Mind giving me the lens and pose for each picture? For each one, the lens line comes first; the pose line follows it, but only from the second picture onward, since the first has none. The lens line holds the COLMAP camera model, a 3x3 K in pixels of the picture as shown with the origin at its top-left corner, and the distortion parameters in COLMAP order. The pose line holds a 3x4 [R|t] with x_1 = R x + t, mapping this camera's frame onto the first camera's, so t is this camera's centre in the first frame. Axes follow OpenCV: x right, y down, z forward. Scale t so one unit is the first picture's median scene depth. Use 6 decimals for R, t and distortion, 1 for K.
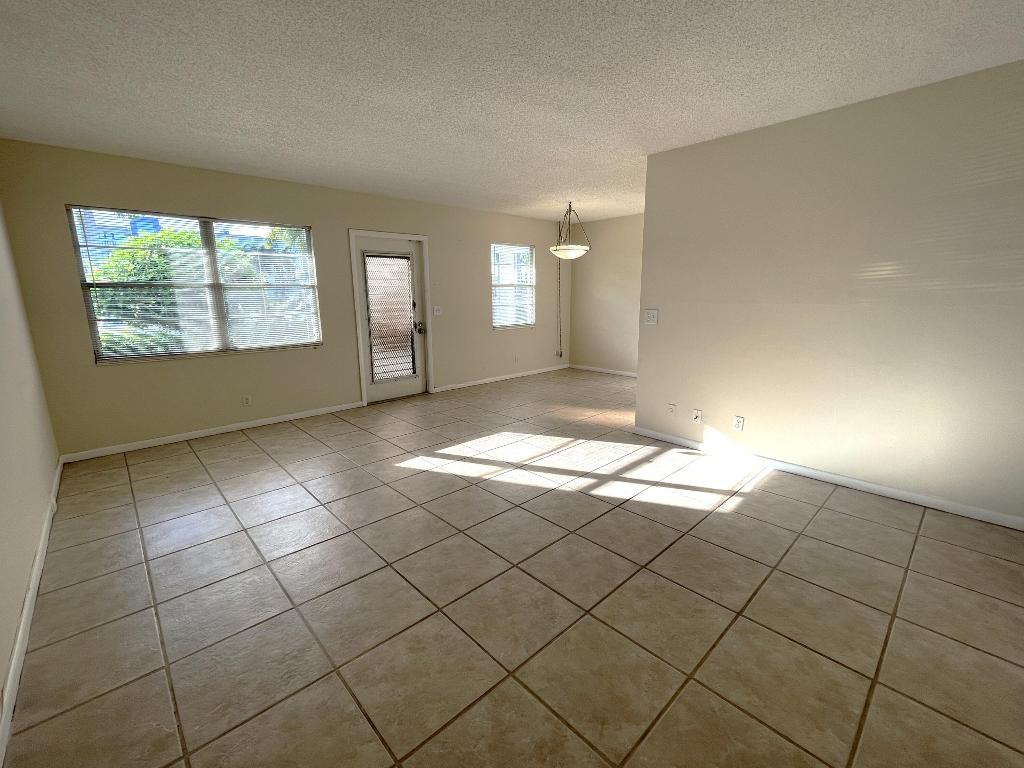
lens RADIAL K [[440.0, 0, 512.0], [0, 440.0, 384.0], [0, 0, 1]] dist [-0.001619, -0.000080]
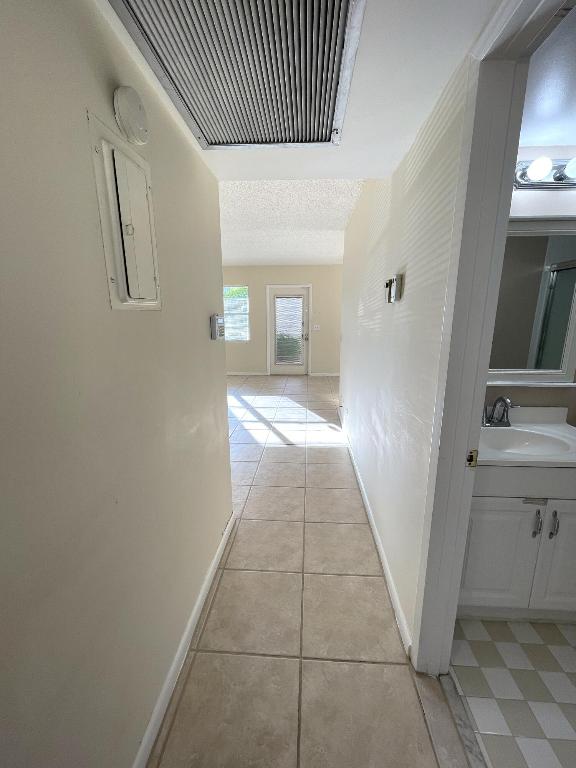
lens RADIAL K [[330.0, 0, 288.0], [0, 330.0, 384.0], [0, 0, 1]] dist [-0.001619, -0.000080]
pose [[0.688094, 0.163945, -0.706859, 0.977721], [-0.151318, 0.985145, 0.081189, -0.057537], [0.709669, 0.051095, 0.702680, 0.060957]]
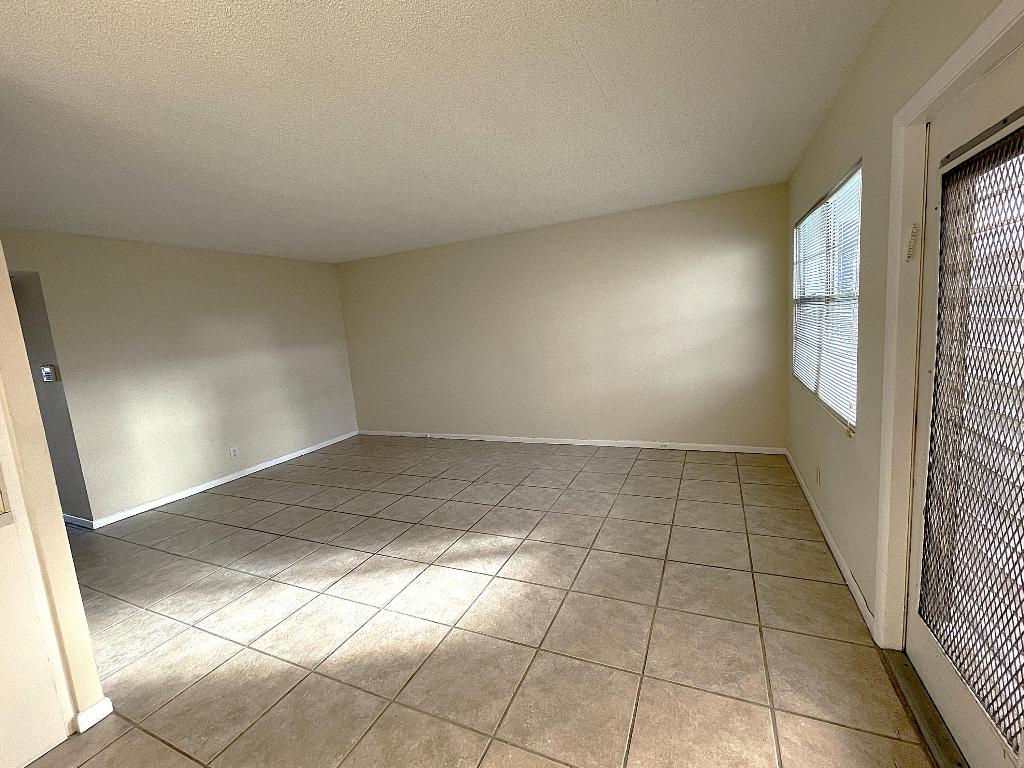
lens RADIAL K [[440.0, 0, 512.0], [0, 440.0, 384.0], [0, 0, 1]] dist [-0.001619, -0.000080]
pose [[-0.921480, 0.128231, -0.366648, 0.033101], [0.003435, 0.946588, 0.322426, -0.325686], [0.388410, 0.295850, -0.872703, 1.473911]]
